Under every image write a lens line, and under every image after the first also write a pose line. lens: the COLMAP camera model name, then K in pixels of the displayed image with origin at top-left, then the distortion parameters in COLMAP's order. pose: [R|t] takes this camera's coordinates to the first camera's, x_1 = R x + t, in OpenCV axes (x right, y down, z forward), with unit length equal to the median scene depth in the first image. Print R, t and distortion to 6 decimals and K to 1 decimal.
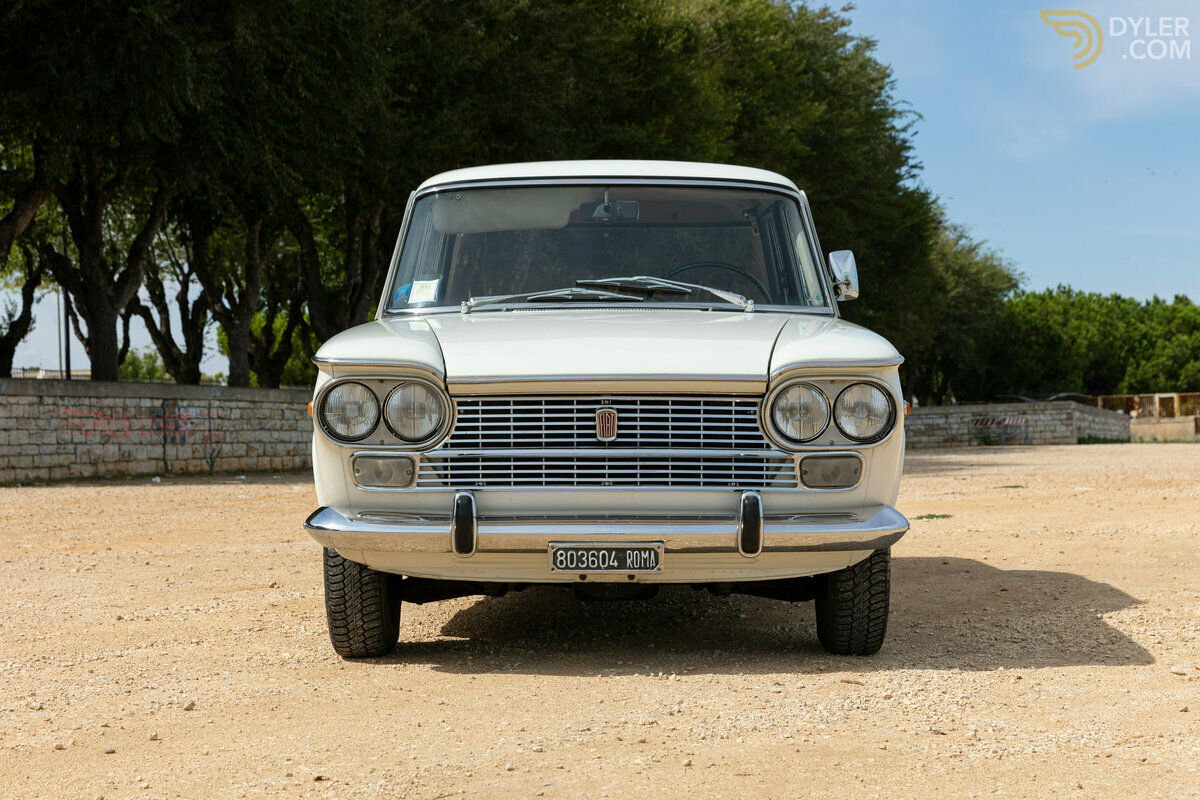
lens RADIAL K [[2222.4, 0, 600.0], [0, 2222.4, 400.0], [0, 0, 1]] dist [0.004319, -0.058818]
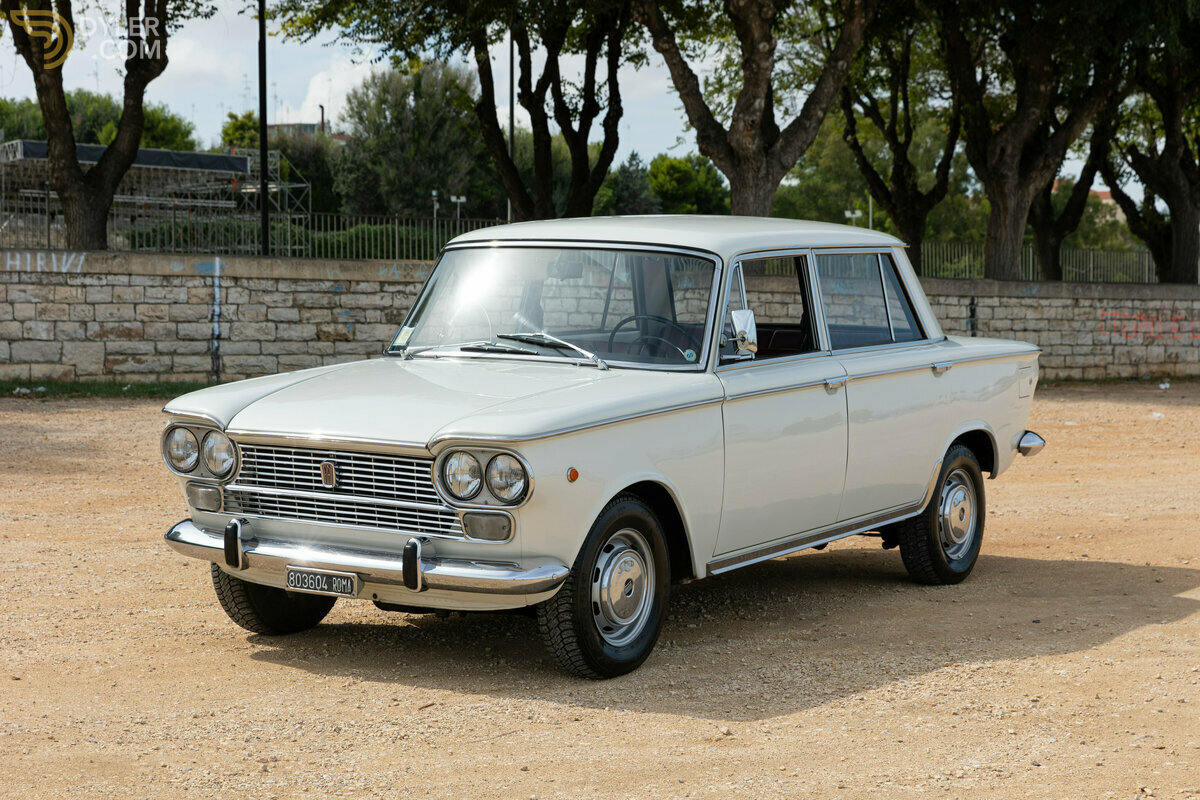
lens RADIAL K [[2222.4, 0, 600.0], [0, 2222.4, 400.0], [0, 0, 1]] dist [0.004319, -0.058818]
pose [[0.834686, 0.051454, -0.548317, 0.135709], [-0.018026, 0.997645, 0.066178, -0.019350], [0.550431, -0.045354, 0.833648, 0.008712]]
